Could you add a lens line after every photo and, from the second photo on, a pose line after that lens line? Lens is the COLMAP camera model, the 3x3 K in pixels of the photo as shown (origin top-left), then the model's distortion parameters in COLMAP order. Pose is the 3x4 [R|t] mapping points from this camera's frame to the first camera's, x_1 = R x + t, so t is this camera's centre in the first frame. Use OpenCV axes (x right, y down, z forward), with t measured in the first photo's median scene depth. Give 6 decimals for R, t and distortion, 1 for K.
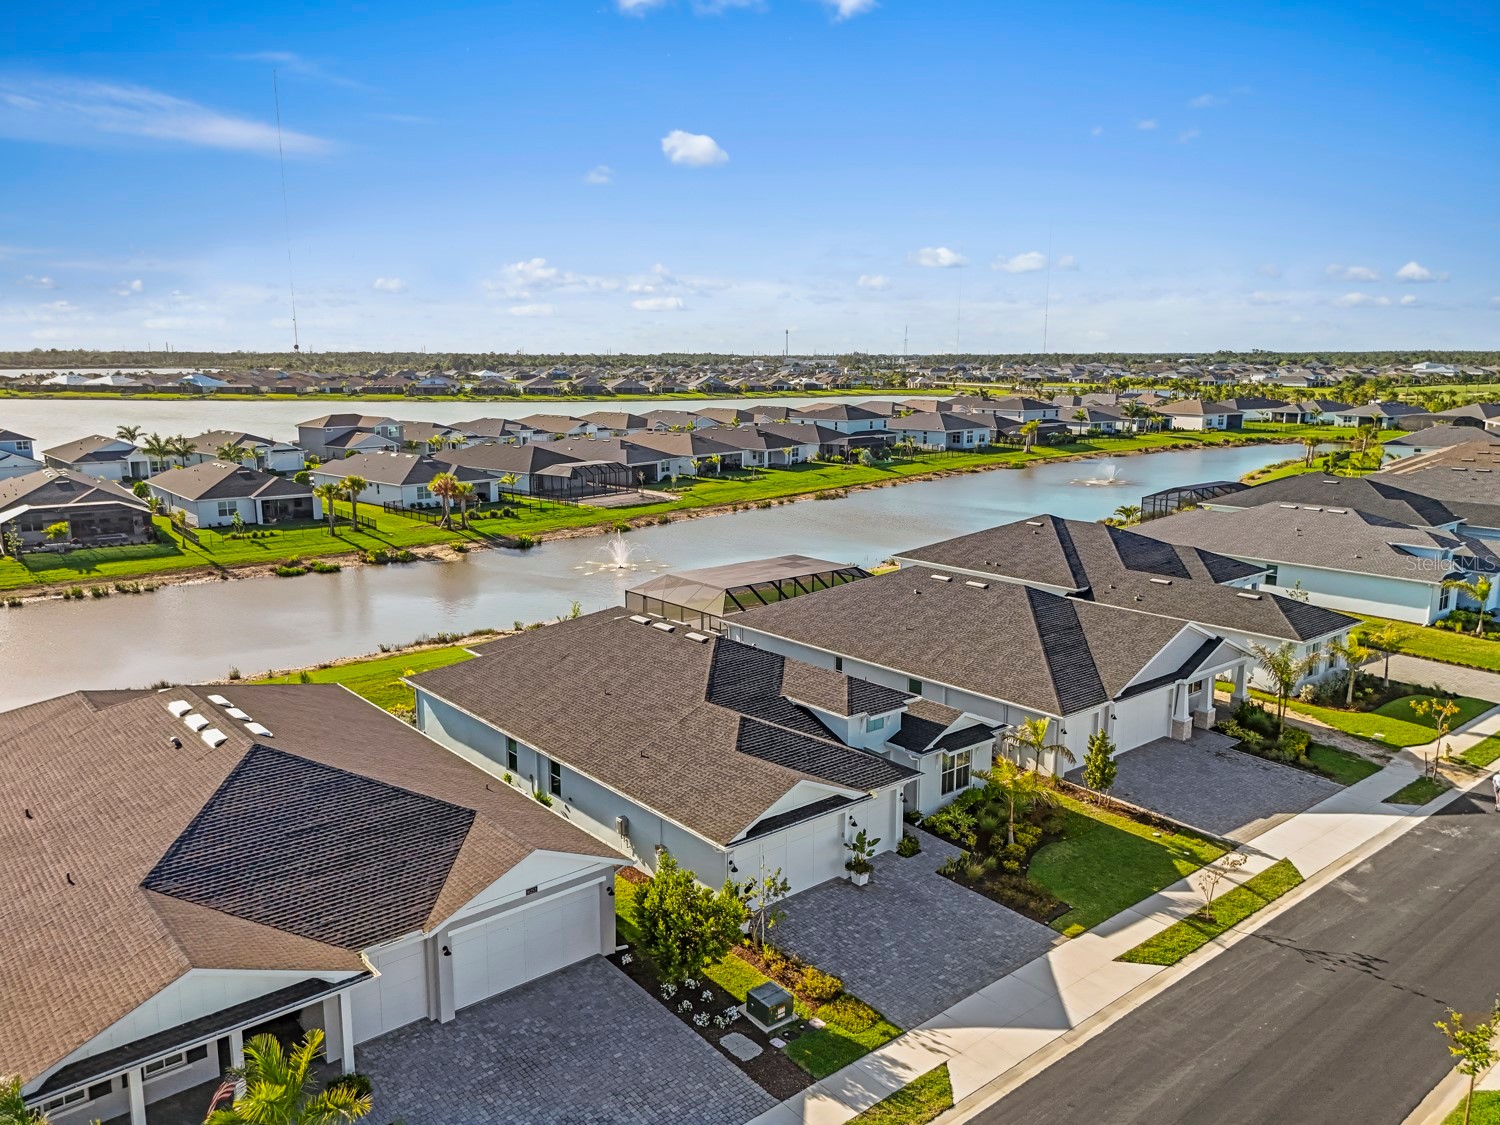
lens RADIAL K [[1116.7, 0, 750.0], [0, 1116.7, 562.5], [0, 0, 1]] dist [0.043296, -0.003148]
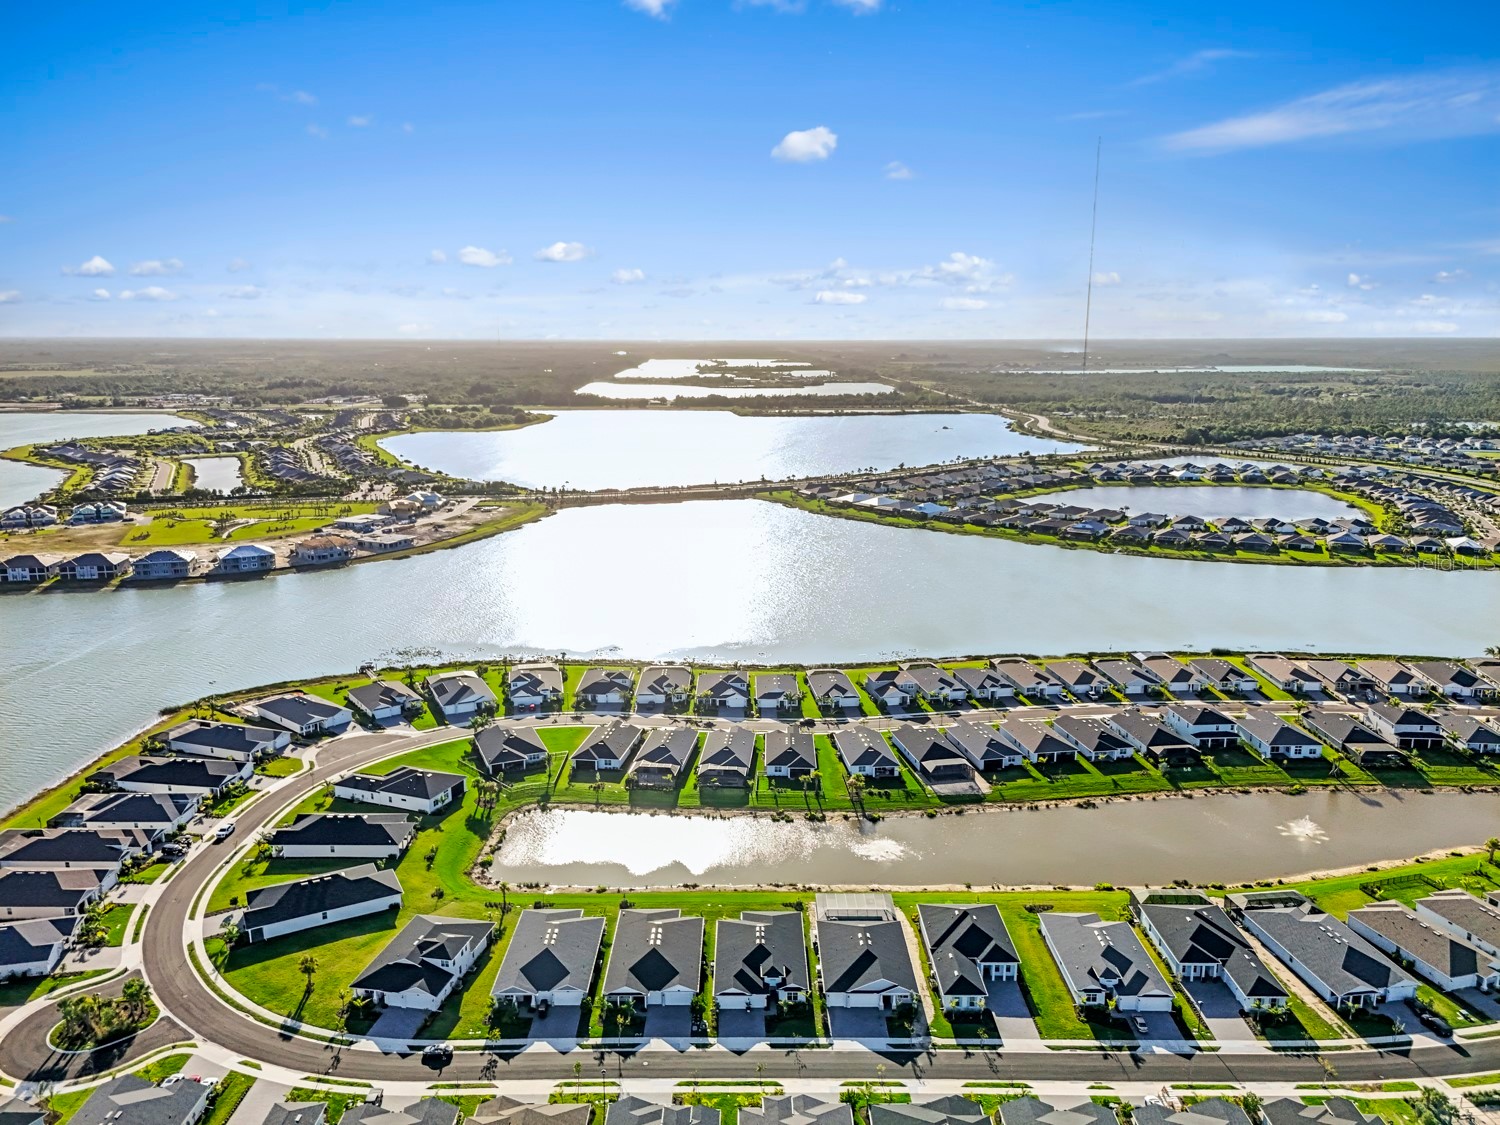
lens RADIAL K [[1102.3, 0, 750.0], [0, 1102.3, 562.5], [0, 0, 1]] dist [0.101049, -0.115993]
pose [[0.762816, 0.125096, -0.634400, 0.968365], [-0.116216, 0.991655, 0.055802, -0.635120], [0.636087, 0.031161, 0.770988, -0.926829]]
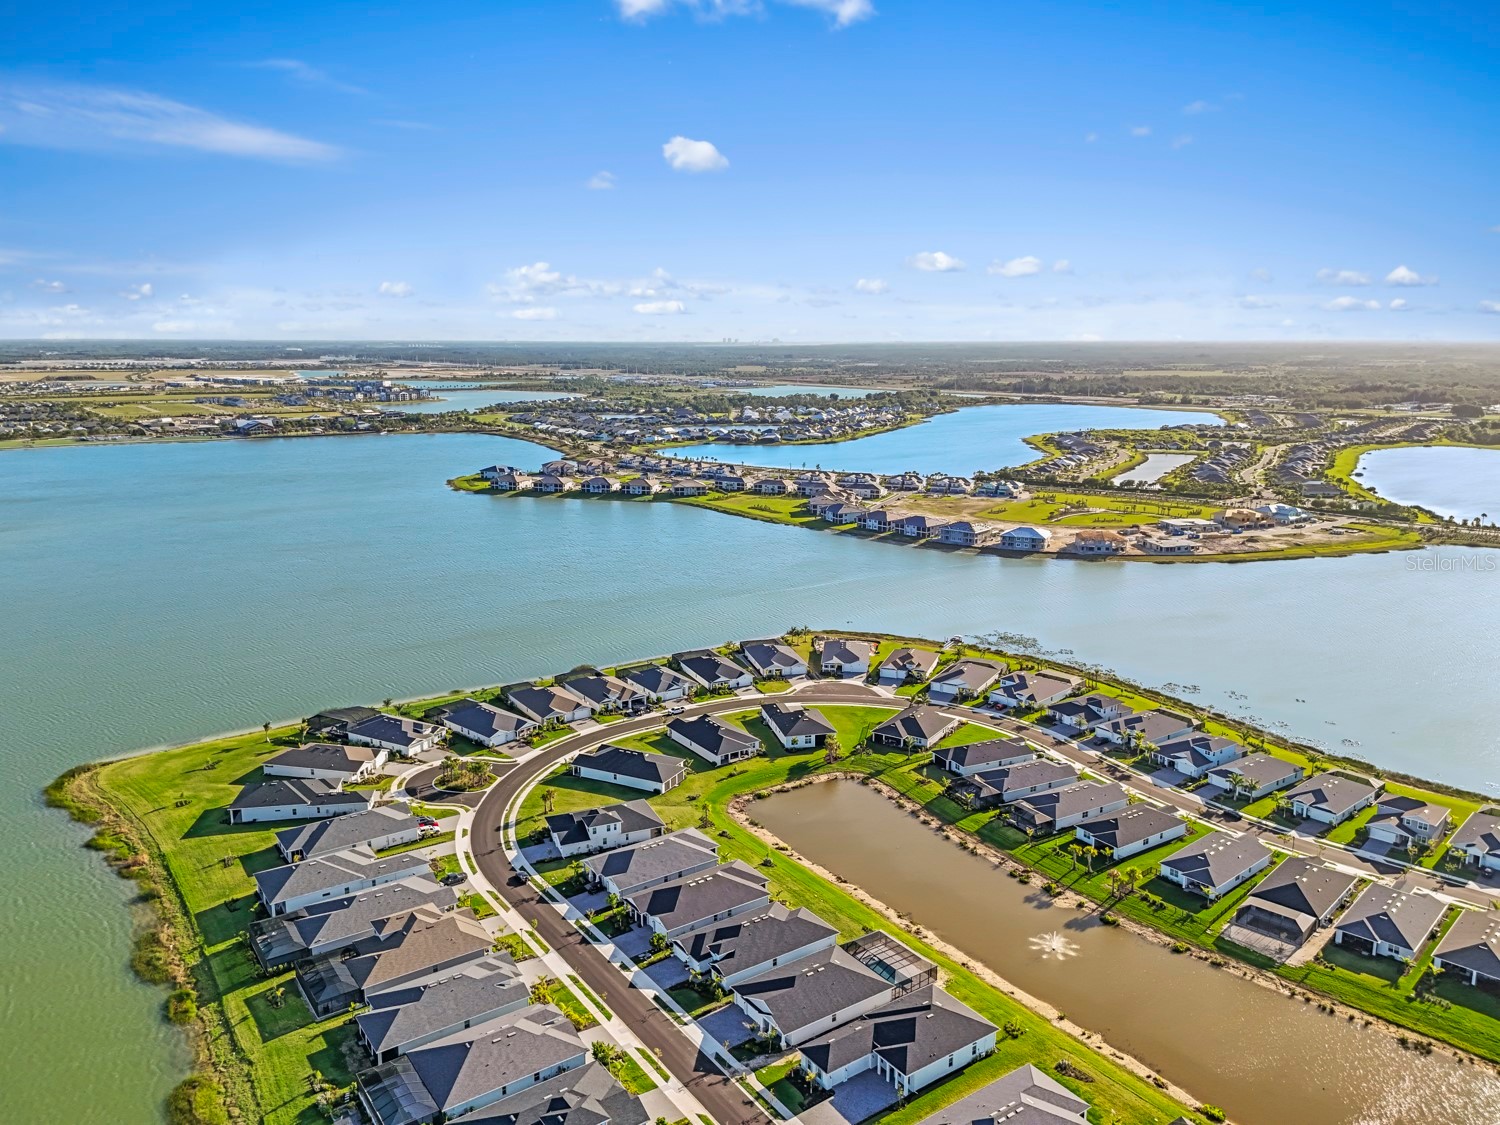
lens RADIAL K [[1102.3, 0, 750.0], [0, 1102.3, 562.5], [0, 0, 1]] dist [0.101049, -0.115993]
pose [[-0.092874, 0.194164, -0.976563, 1.573652], [-0.188095, 0.959720, 0.208704, -0.879857], [0.977750, 0.203070, -0.052611, 0.412202]]
